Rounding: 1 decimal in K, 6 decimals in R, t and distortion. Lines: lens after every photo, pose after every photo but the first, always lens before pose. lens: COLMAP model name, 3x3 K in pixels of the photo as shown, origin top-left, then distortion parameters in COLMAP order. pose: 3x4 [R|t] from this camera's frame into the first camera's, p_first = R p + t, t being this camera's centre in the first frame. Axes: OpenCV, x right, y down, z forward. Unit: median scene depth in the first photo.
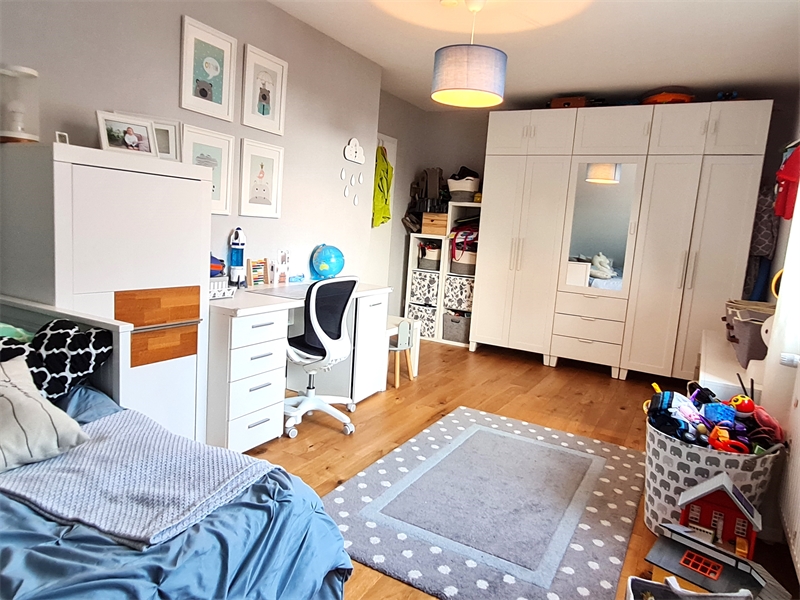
lens RADIAL K [[542.3, 0, 400.0], [0, 542.3, 300.0], [0, 0, 1]] dist [0.002133, 0.002209]
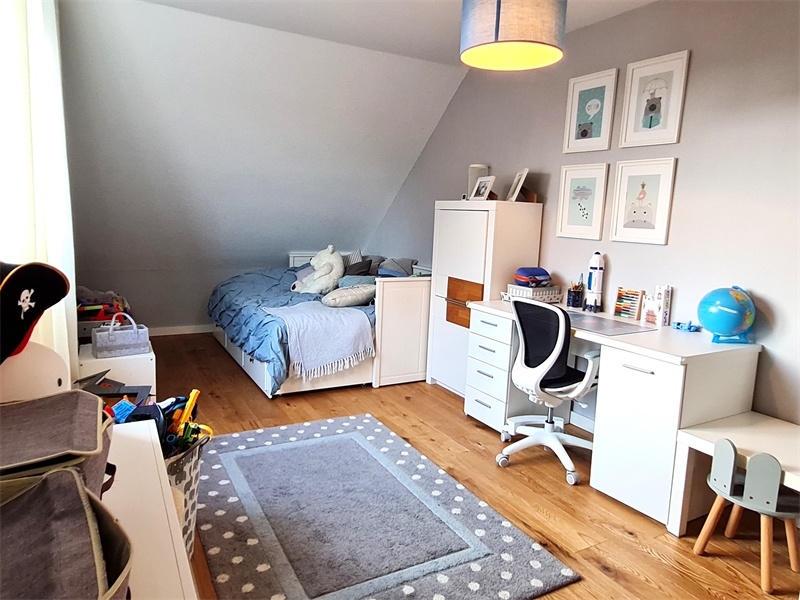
lens RADIAL K [[542.3, 0, 400.0], [0, 542.3, 300.0], [0, 0, 1]] dist [0.002133, 0.002209]
pose [[-0.526829, 0.043904, -0.848837, 0.790577], [-0.189242, 0.967539, 0.167497, -0.153172], [0.828637, 0.248878, -0.501419, 1.278733]]
